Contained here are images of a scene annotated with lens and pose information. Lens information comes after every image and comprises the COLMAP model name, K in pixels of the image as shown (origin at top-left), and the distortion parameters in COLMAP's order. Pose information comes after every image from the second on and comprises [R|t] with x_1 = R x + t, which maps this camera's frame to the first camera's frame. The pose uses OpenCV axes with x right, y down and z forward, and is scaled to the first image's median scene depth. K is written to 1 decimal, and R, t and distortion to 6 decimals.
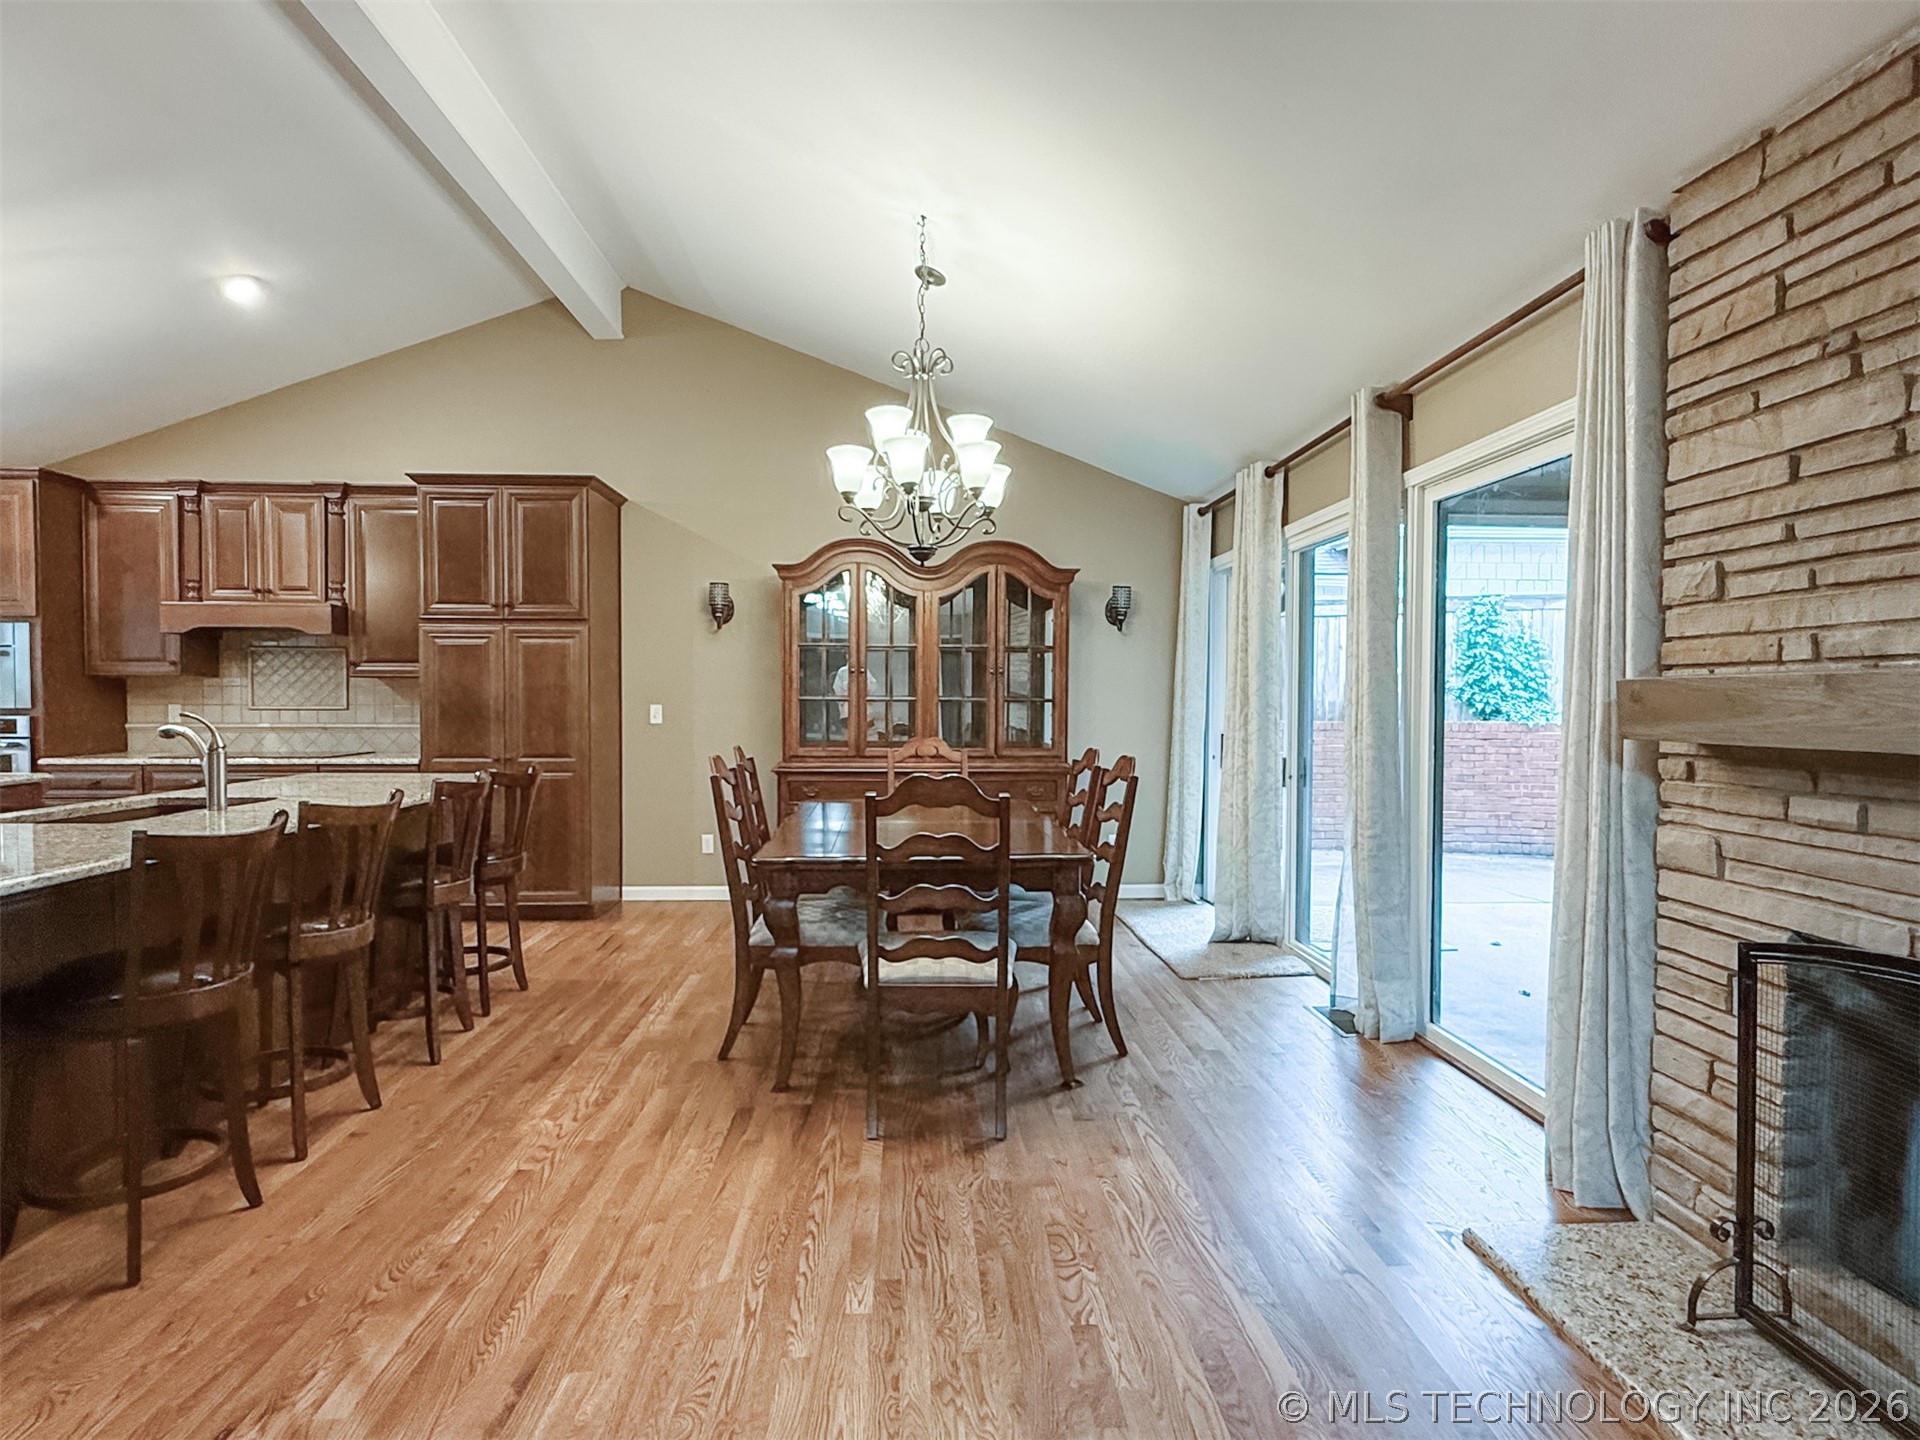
lens RADIAL K [[983.8, 0, 959.5], [0, 983.8, 718.6], [0, 0, 1]] dist [-0.004343, -0.000367]
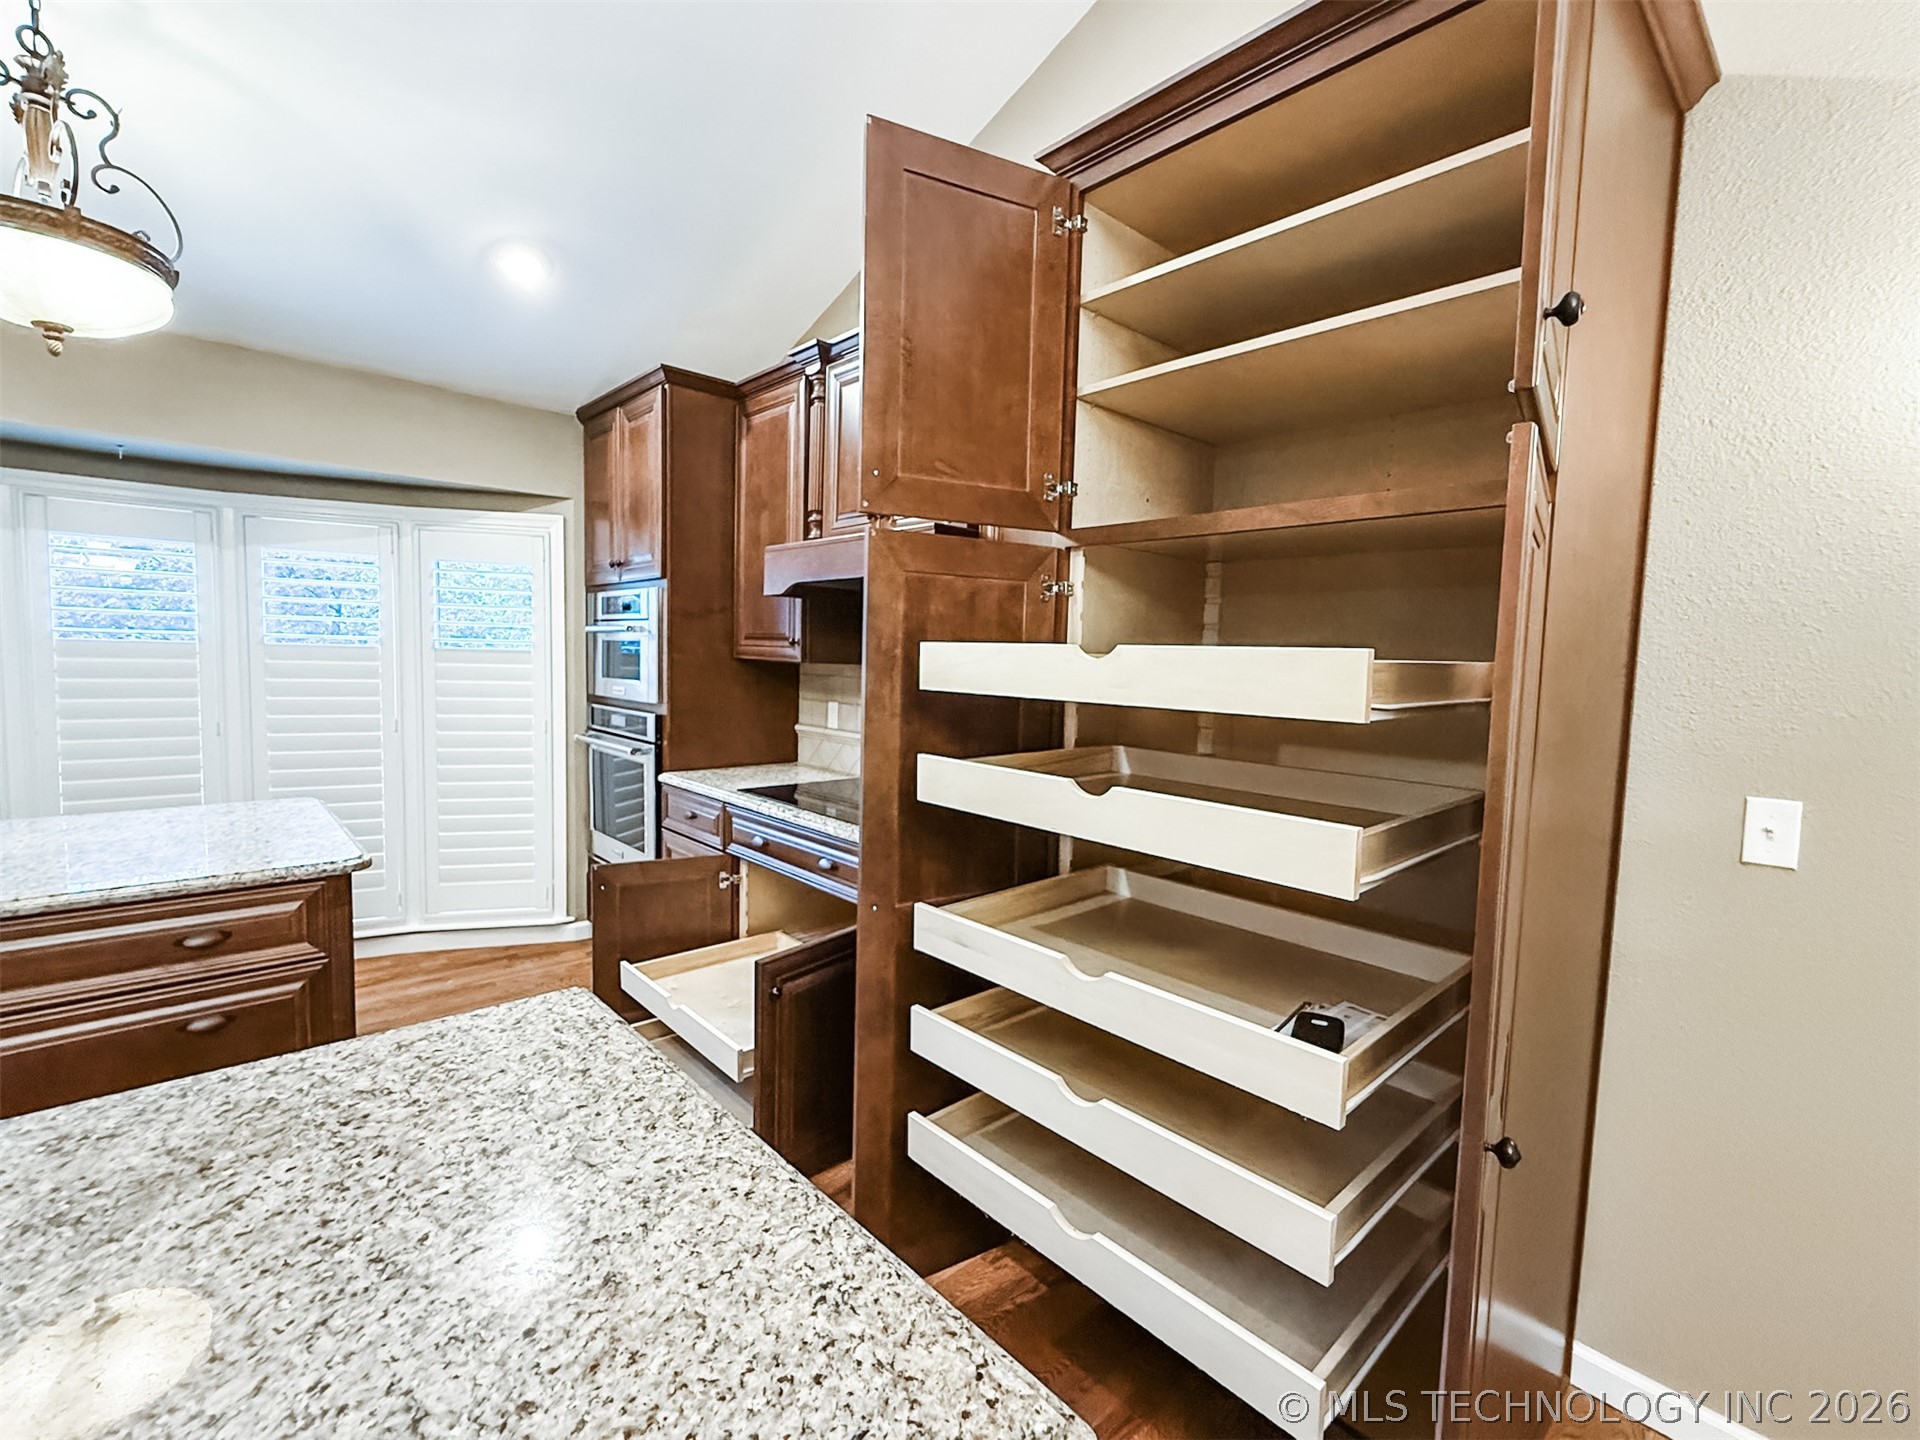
lens RADIAL K [[851.6, 0, 957.2], [0, 851.6, 715.6], [0, 0, 1]] dist [0.002284, 0.000193]
pose [[0.626903, 0.069110, -0.776026, -0.291753], [-0.044682, 0.997608, 0.052748, -0.042694], [0.777815, 0.001607, 0.628492, 0.728056]]
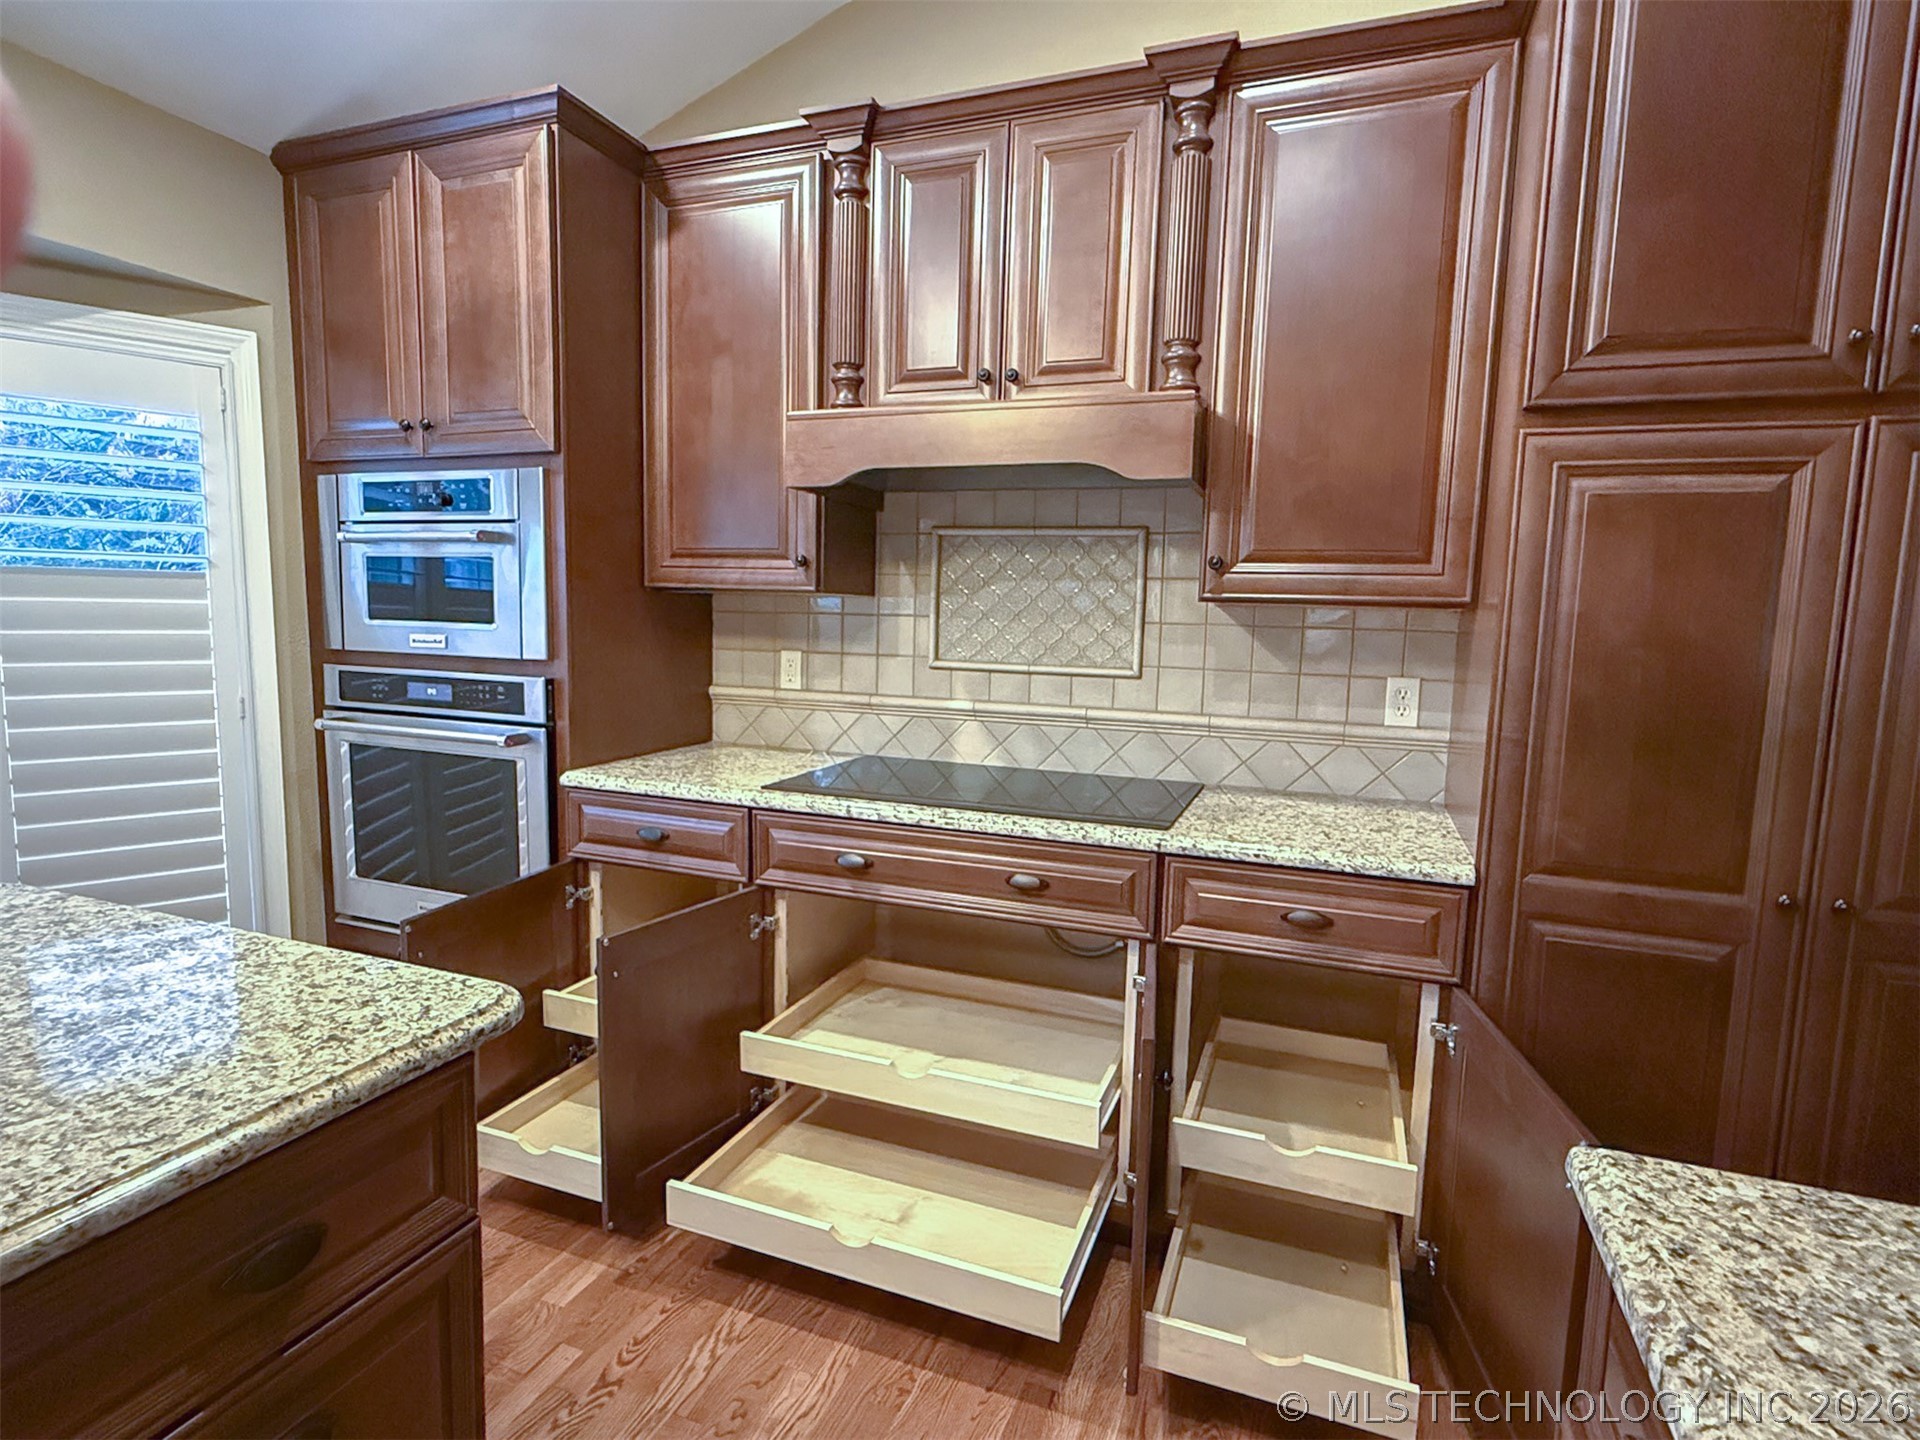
lens RADIAL K [[983.8, 0, 964.4], [0, 983.8, 721.3], [0, 0, 1]] dist [-0.004343, -0.000367]
pose [[0.909399, 0.065959, -0.410662, -0.551646], [-0.032728, 0.995632, 0.087439, -0.026435], [0.414636, -0.066077, 0.907585, 0.628038]]
